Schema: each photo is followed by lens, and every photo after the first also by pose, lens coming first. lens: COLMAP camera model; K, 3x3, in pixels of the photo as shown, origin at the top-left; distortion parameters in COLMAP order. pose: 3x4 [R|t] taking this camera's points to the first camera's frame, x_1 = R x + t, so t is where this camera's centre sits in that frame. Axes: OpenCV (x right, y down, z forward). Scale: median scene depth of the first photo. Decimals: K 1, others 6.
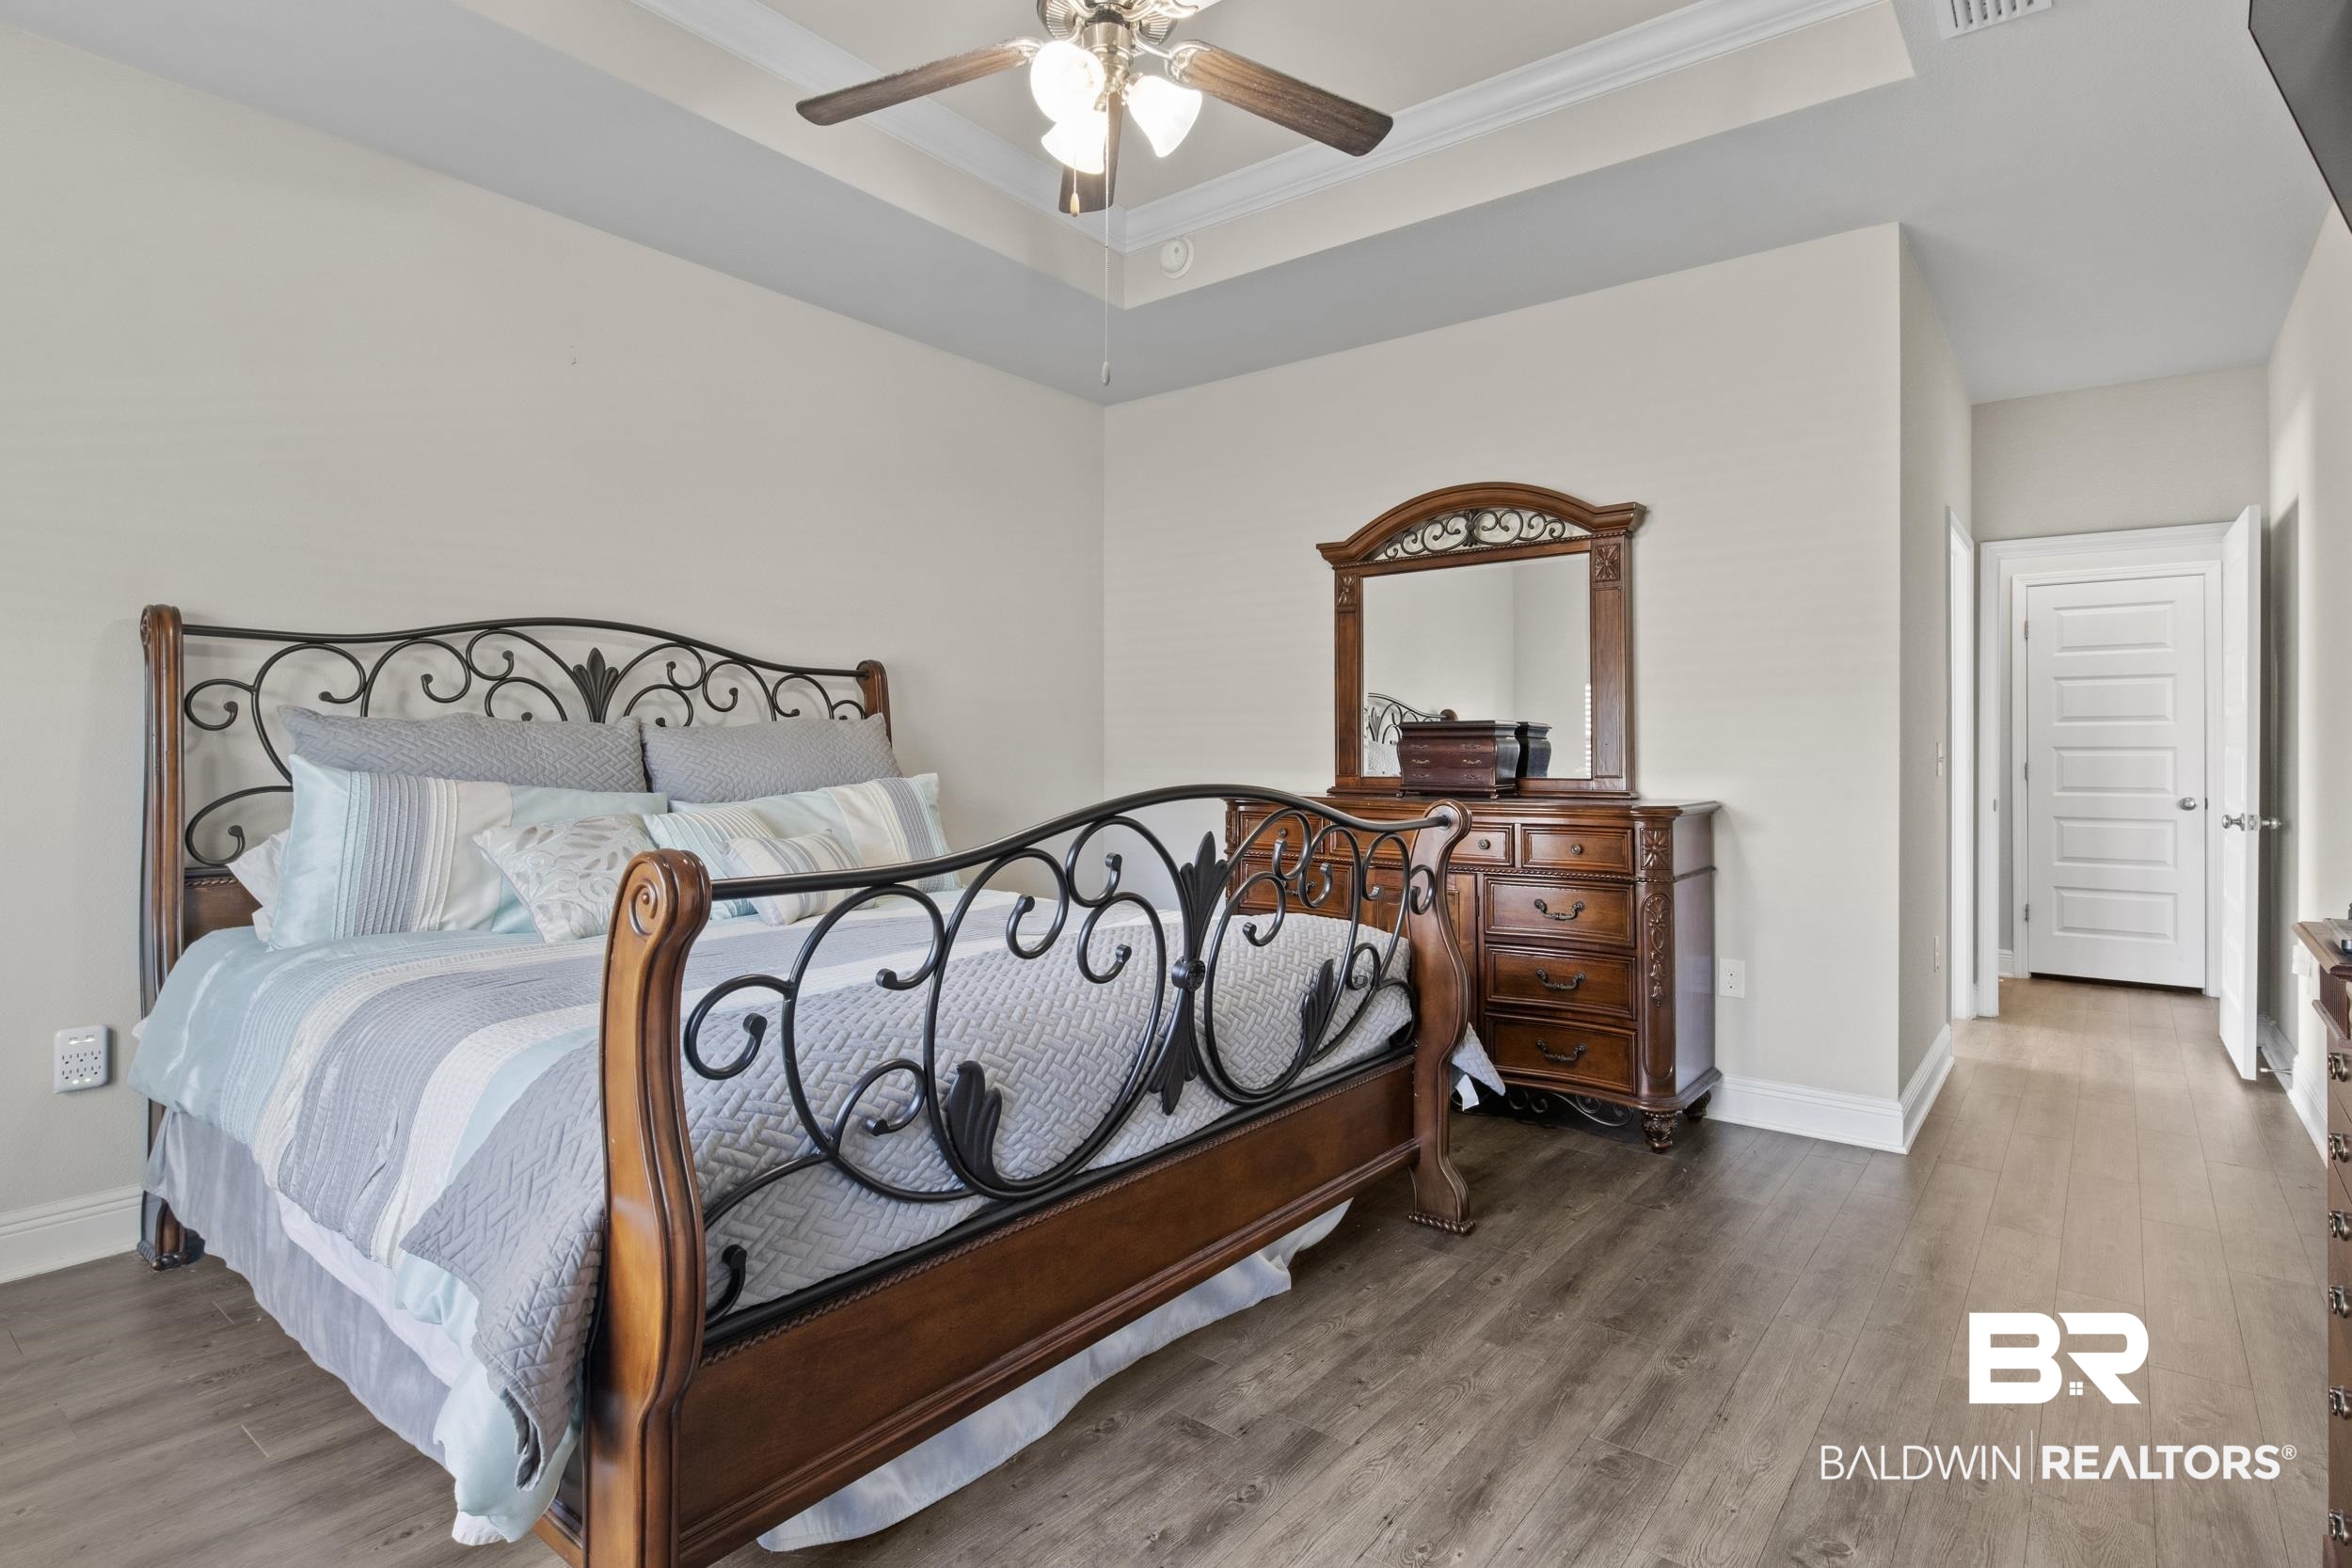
lens RADIAL K [[1187.9, 0, 1170.2], [0, 1187.9, 764.8], [0, 0, 1]] dist [-0.001452, -0.000029]
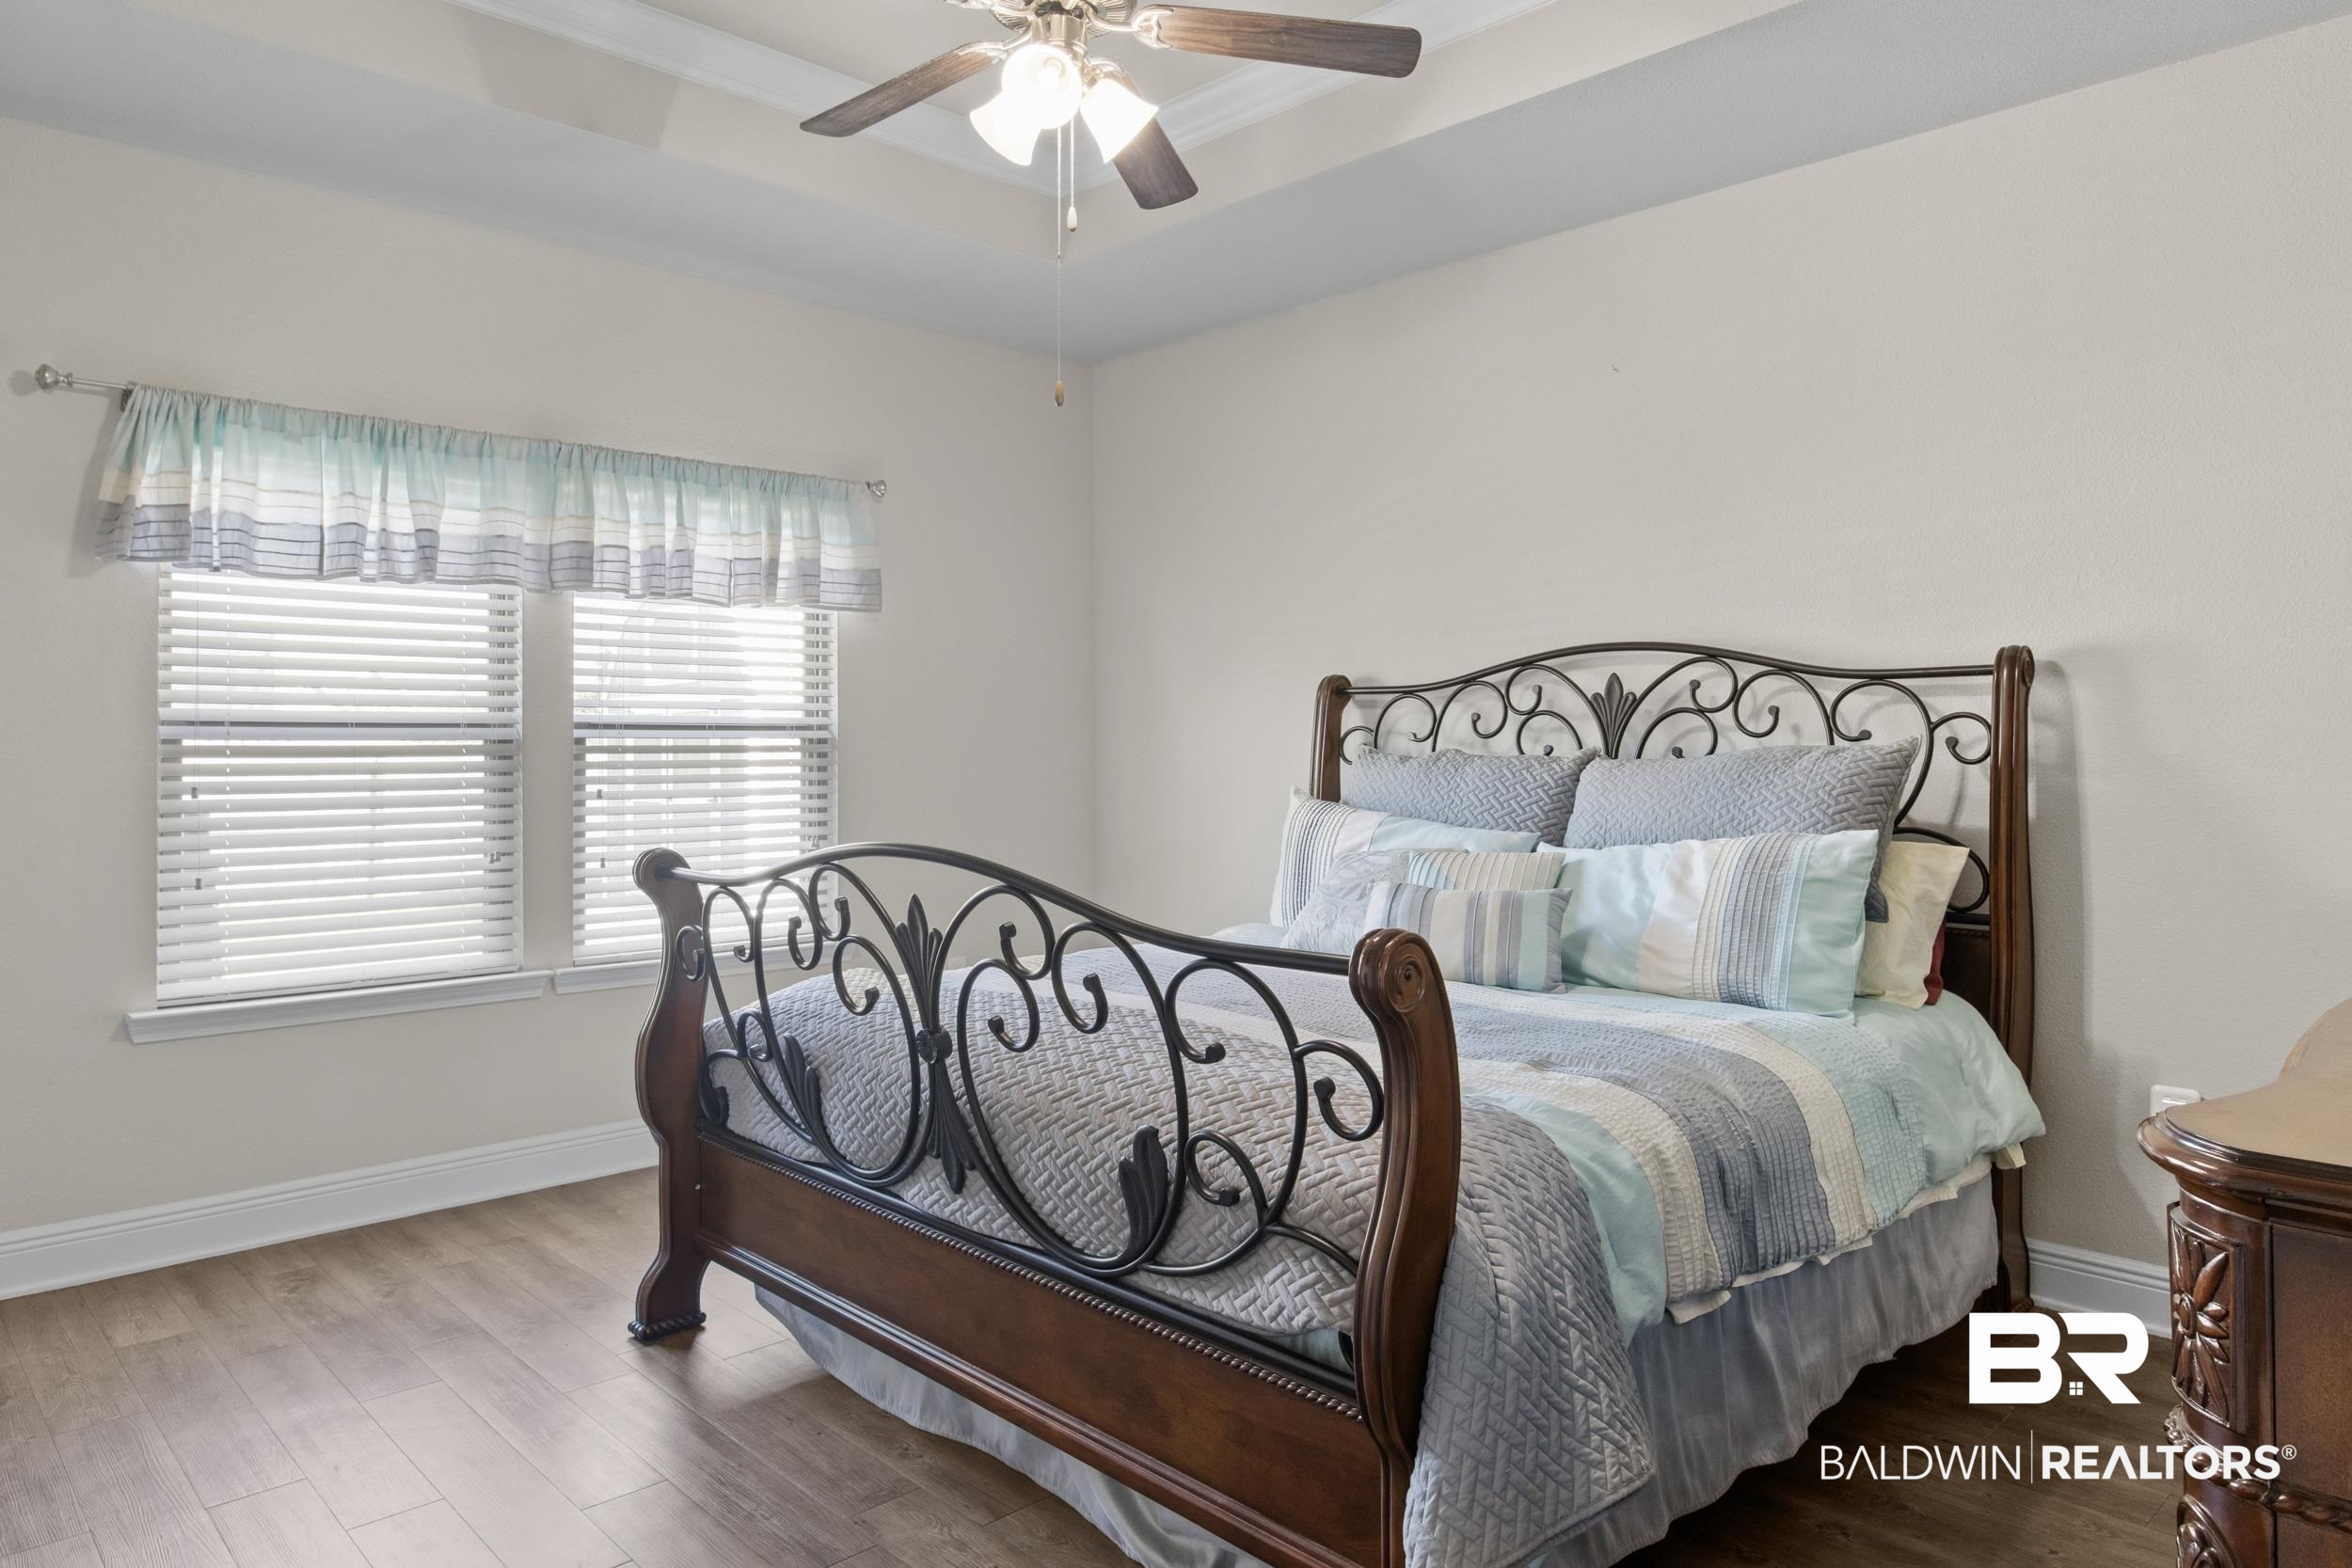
lens RADIAL K [[1439.9, 0, 1171.5], [0, 1439.9, 770.5], [0, 0, 1]] dist [-0.006010, -0.002503]
pose [[-0.125139, 0.011460, -0.992073, 0.712036], [-0.013443, 0.999822, 0.013245, -0.034911], [0.992048, 0.014993, -0.124963, 0.849767]]
